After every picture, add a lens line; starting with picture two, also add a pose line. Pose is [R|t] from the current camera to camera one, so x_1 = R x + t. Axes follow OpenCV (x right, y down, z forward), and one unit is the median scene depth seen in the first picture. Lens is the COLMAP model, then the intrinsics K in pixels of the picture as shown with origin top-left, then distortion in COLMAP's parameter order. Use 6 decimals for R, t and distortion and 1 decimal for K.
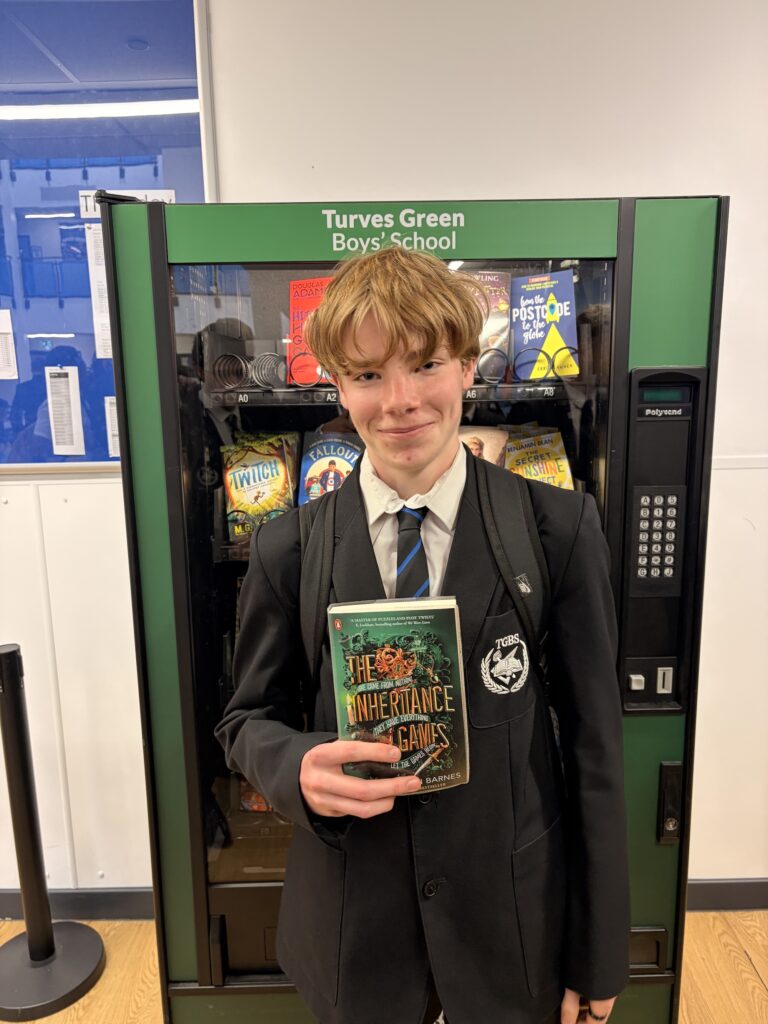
lens RADIAL K [[789.4, 0, 384.0], [0, 789.4, 512.0], [0, 0, 1]] dist [0.025373, -0.053039]
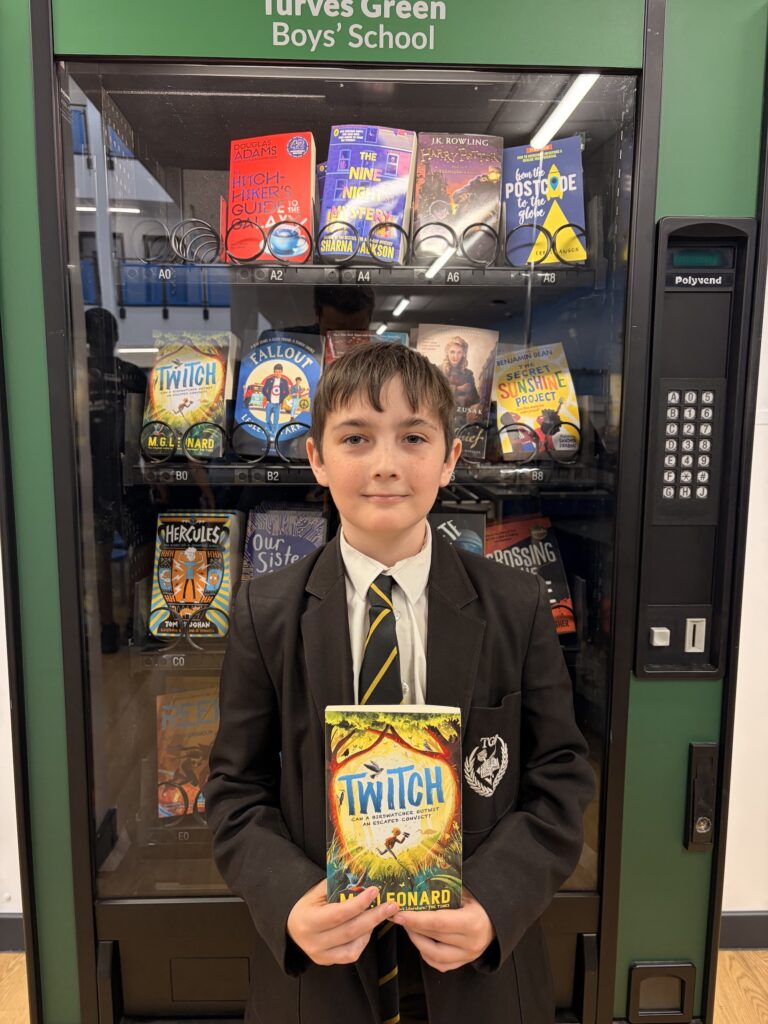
lens RADIAL K [[782.1, 0, 389.9], [0, 782.1, 514.2], [0, 0, 1]] dist [0.001291, 0.005271]
pose [[0.999504, 0.020831, 0.023617, 0.033203], [-0.019774, 0.998830, -0.044126, 0.125955], [-0.024509, 0.043637, 0.998747, 0.222746]]
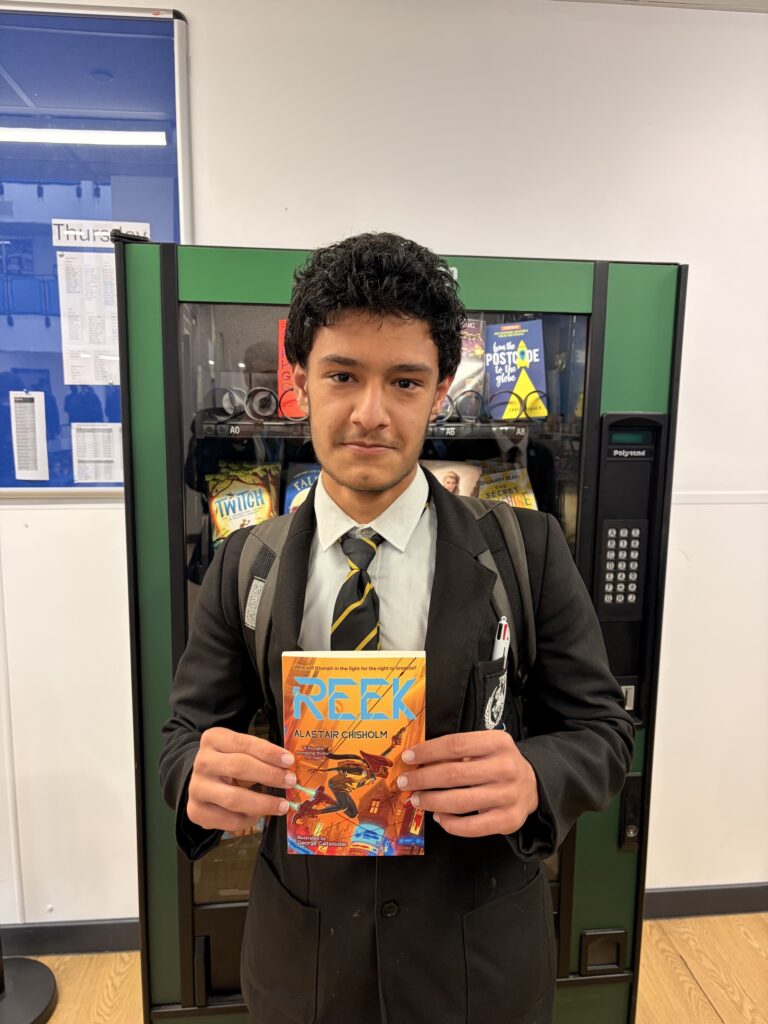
lens RADIAL K [[789.4, 0, 384.0], [0, 789.4, 512.0], [0, 0, 1]] dist [0.025373, -0.053039]
pose [[0.993772, 0.013519, 0.110612, -0.096533], [-0.009720, 0.999347, -0.034812, -0.001834], [-0.111010, 0.033520, 0.993254, -0.051815]]
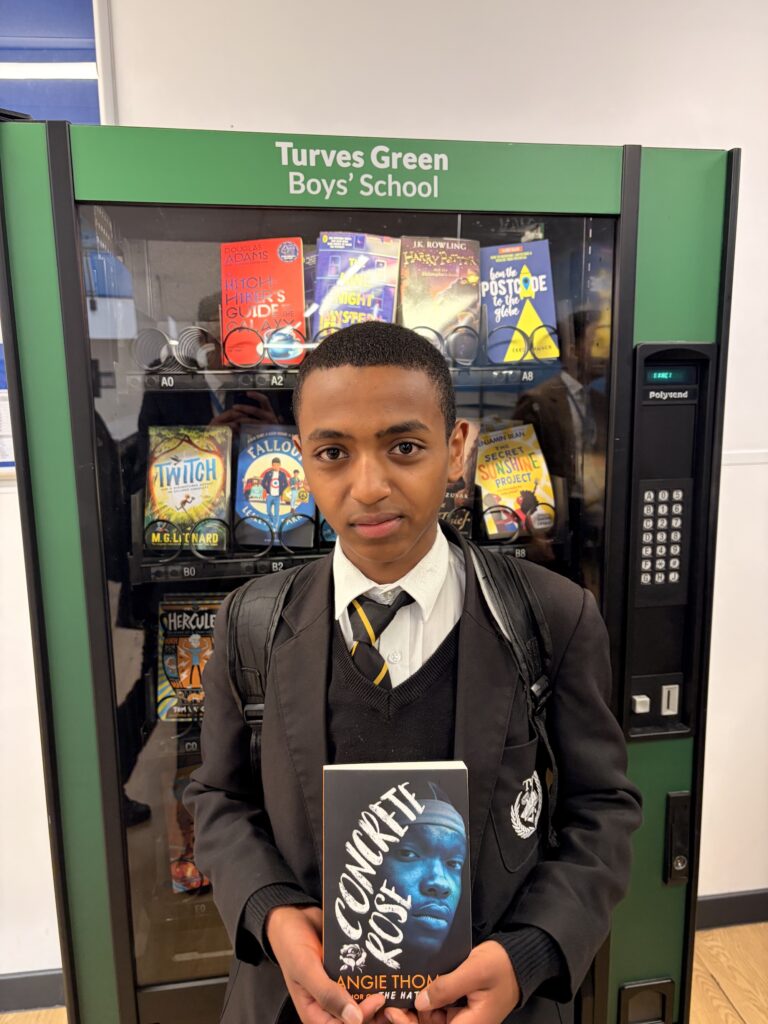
lens RADIAL K [[793.1, 0, 394.2], [0, 793.1, 511.2], [0, 0, 1]] dist [0.023627, -0.053074]
pose [[0.988191, -0.021624, 0.151691, -0.074595], [0.024308, 0.999579, -0.015862, 0.008249], [-0.151284, 0.019362, 0.988301, 0.156617]]
